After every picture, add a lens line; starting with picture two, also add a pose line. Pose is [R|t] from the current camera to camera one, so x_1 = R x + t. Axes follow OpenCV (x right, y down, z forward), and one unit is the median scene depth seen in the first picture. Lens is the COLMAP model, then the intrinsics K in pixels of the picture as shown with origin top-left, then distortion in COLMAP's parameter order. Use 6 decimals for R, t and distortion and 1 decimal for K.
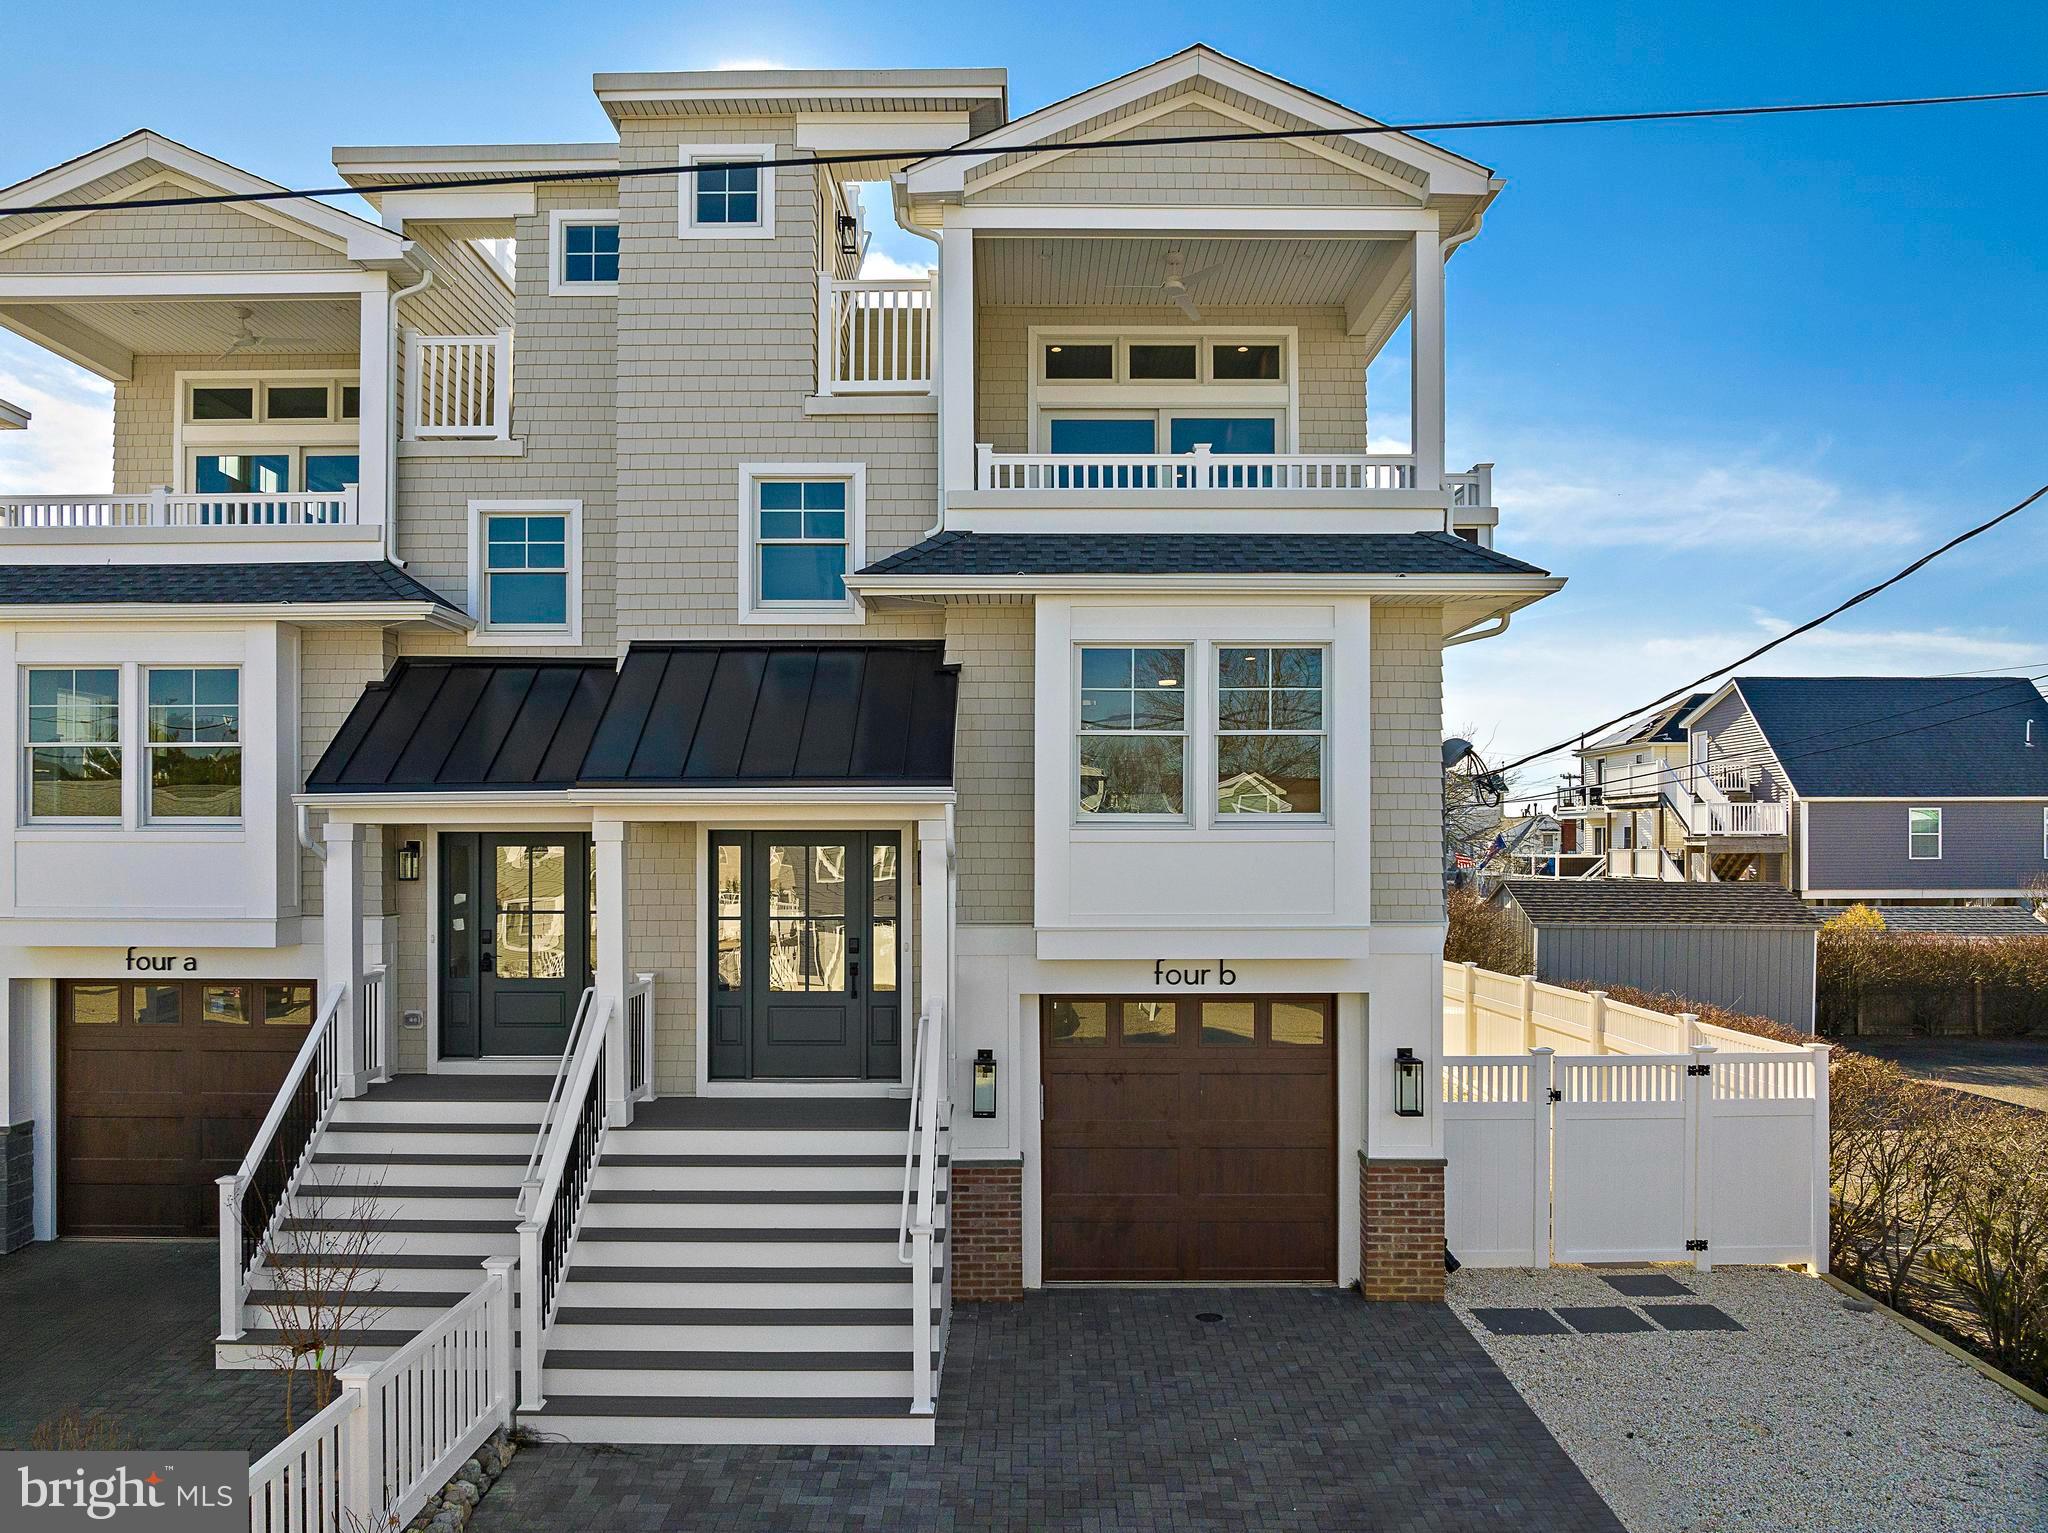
lens RADIAL K [[1464.6, 0, 1017.2], [0, 1464.6, 838.5], [0, 0, 1]] dist [-0.042639, -0.003816]
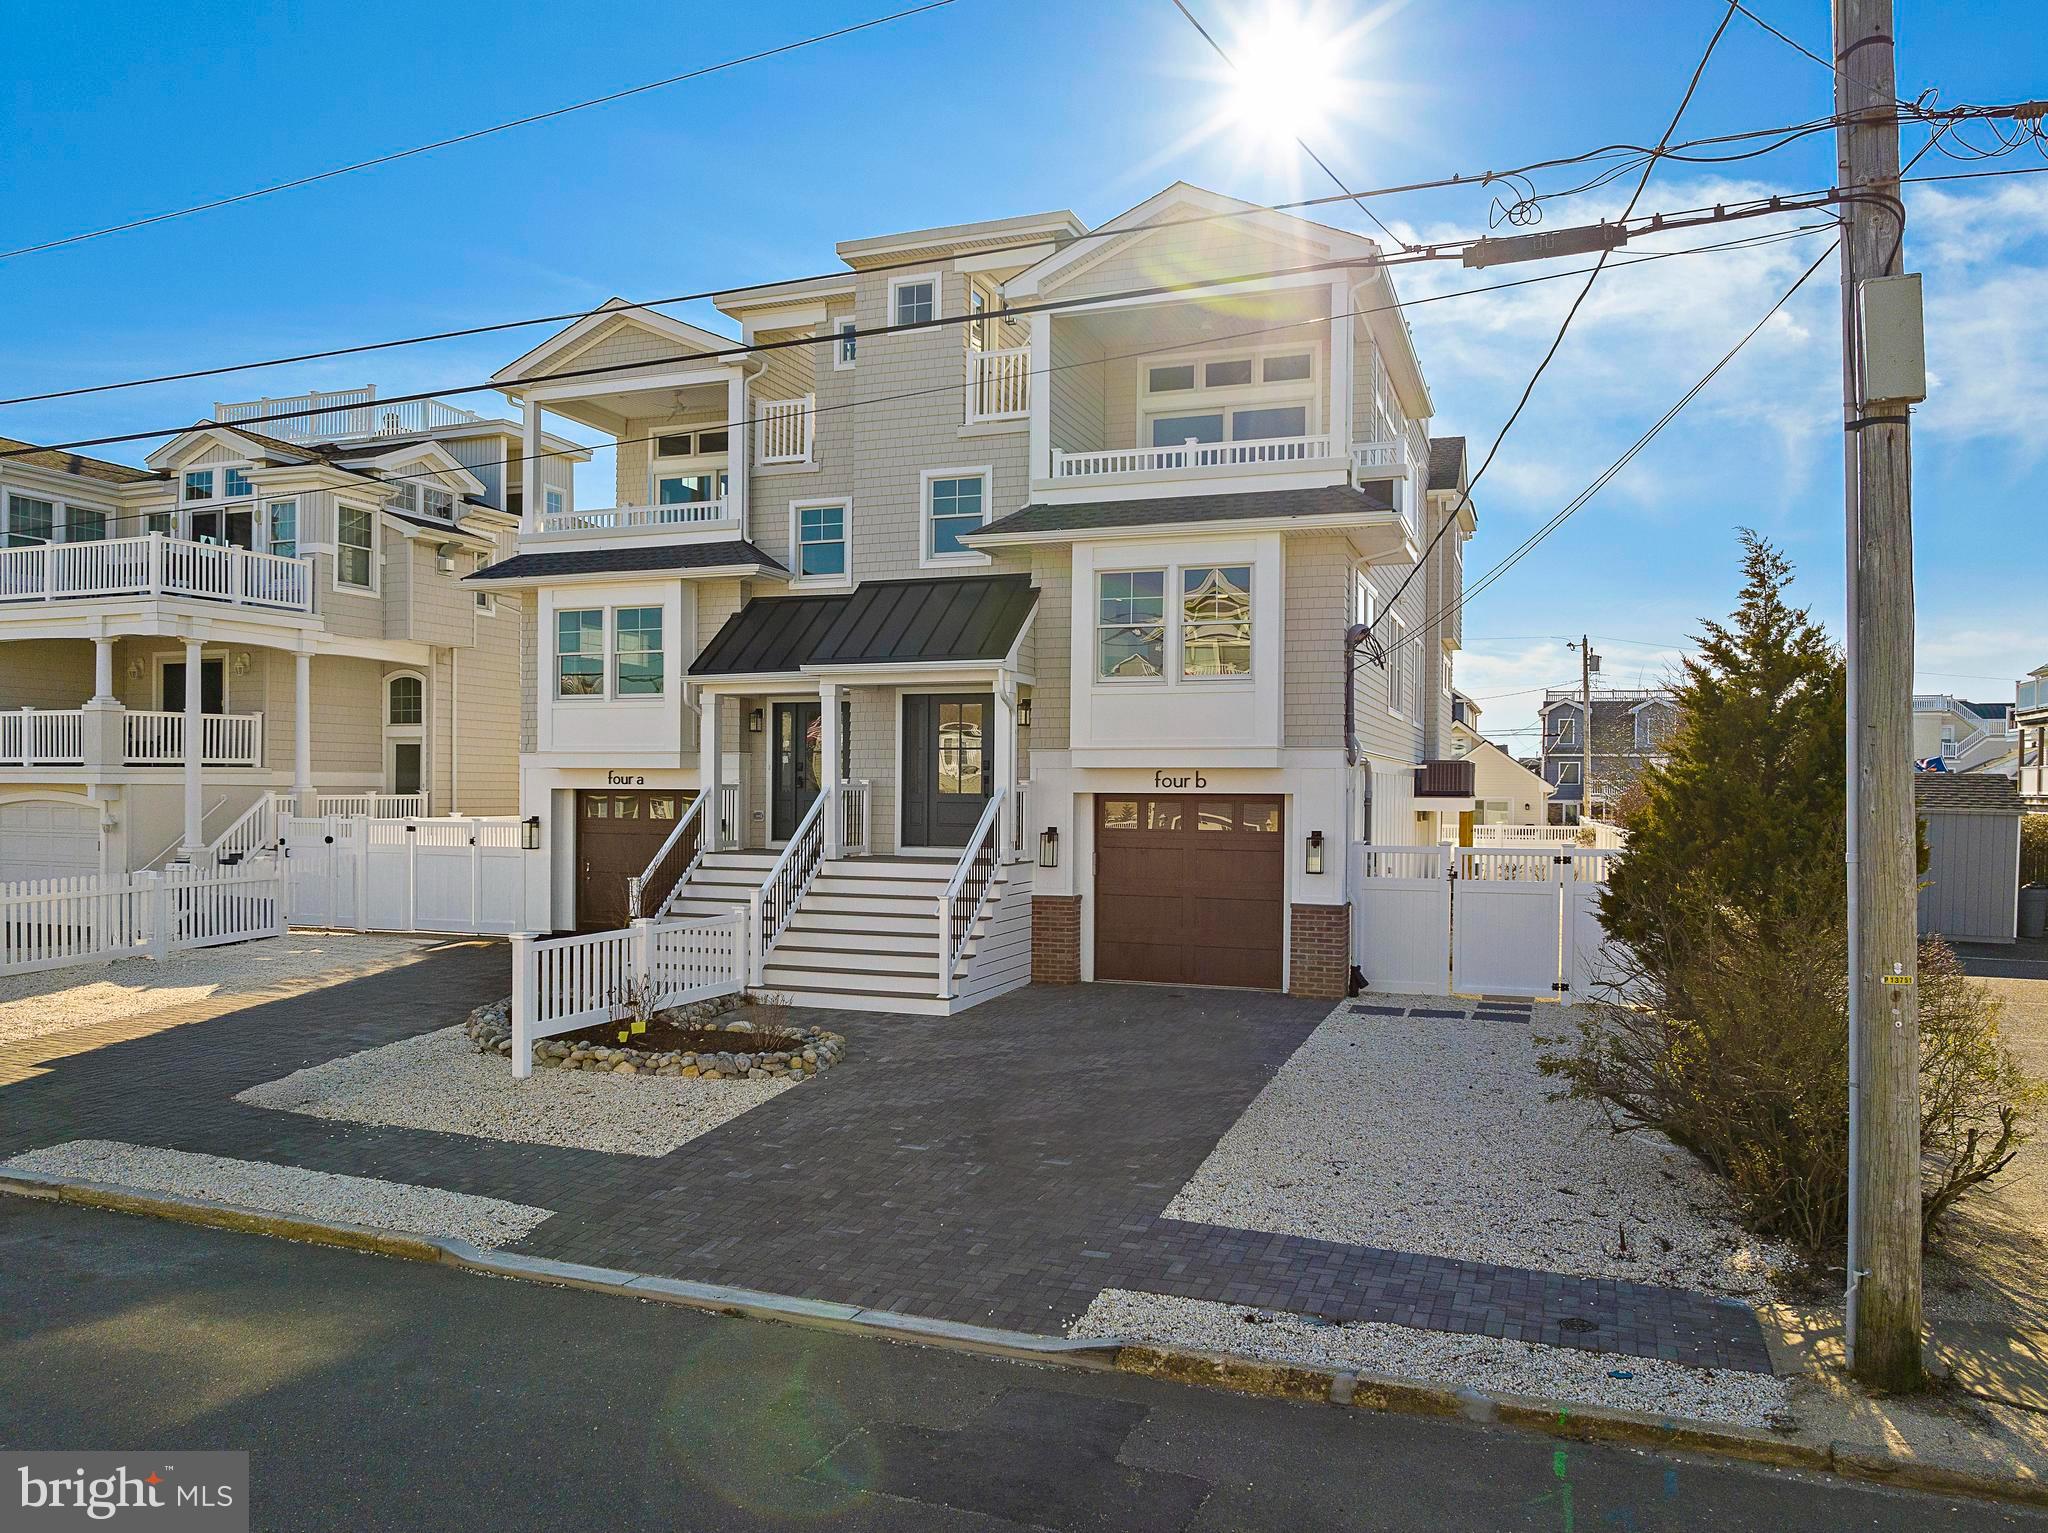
lens RADIAL K [[1460.4, 0, 1028.6], [0, 1460.4, 813.1], [0, 0, 1]] dist [-0.045547, 0.001820]
pose [[0.937096, 0.012173, -0.348858, 0.493733], [-0.006888, 0.999842, 0.016386, 0.099377], [0.349003, -0.012952, 0.937032, -0.492397]]
